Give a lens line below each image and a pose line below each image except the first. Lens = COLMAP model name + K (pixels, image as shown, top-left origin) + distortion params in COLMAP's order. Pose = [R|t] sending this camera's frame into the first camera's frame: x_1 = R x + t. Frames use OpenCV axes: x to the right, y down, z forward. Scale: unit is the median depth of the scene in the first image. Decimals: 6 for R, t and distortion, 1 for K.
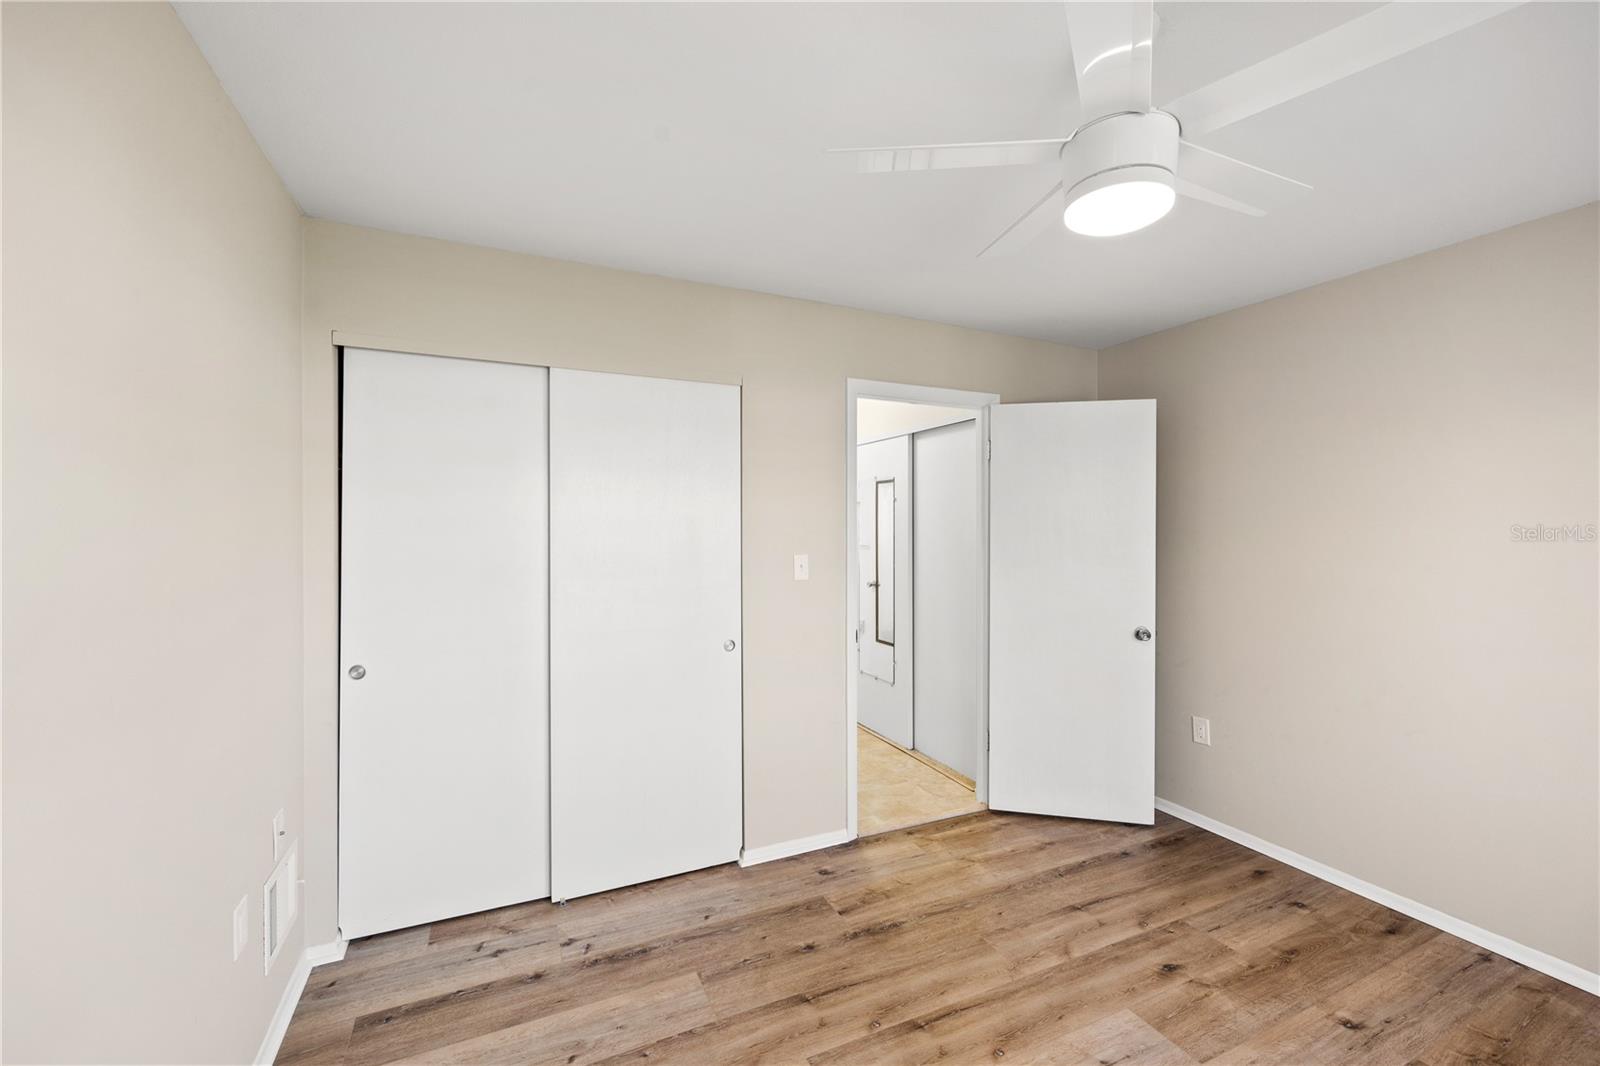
lens RADIAL K [[652.3, 0, 797.6], [0, 652.3, 527.4], [0, 0, 1]] dist [-0.000778, -0.000073]
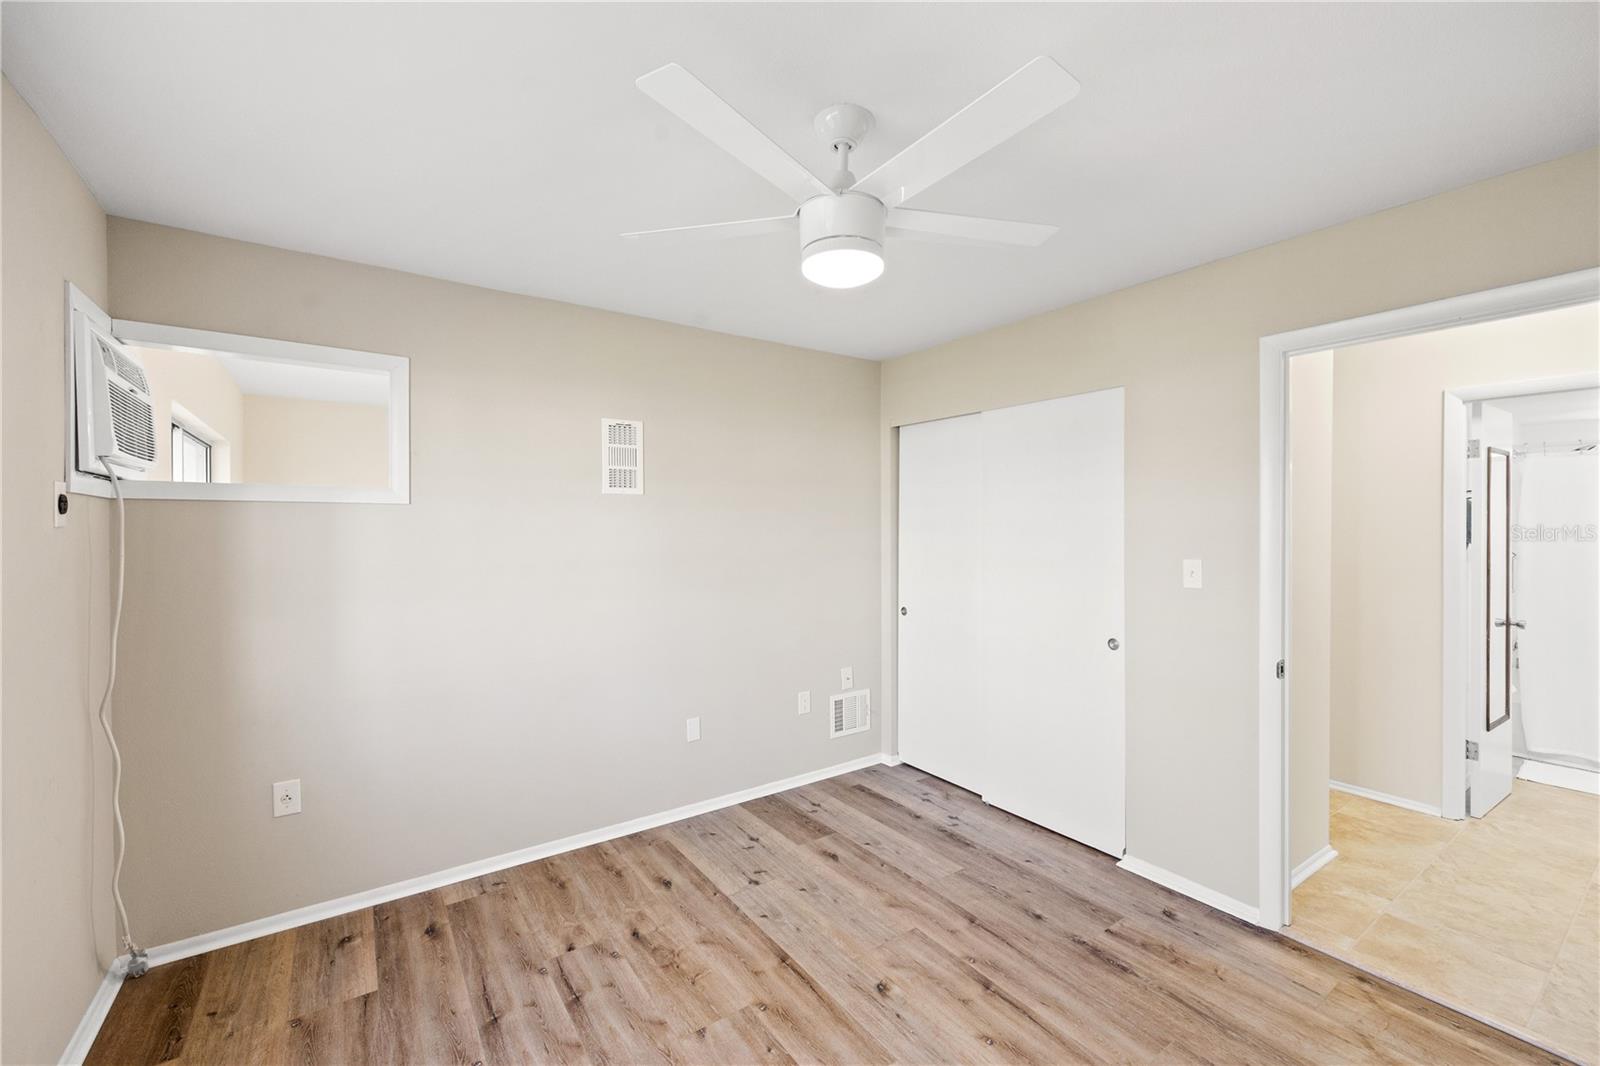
lens RADIAL K [[652.3, 0, 797.2], [0, 652.3, 533.1], [0, 0, 1]] dist [-0.000778, -0.000073]
pose [[0.172091, 0.009934, -0.985031, 0.965523], [0.004538, 0.999931, 0.010878, -0.006623], [0.985071, -0.006342, 0.172034, 0.404732]]
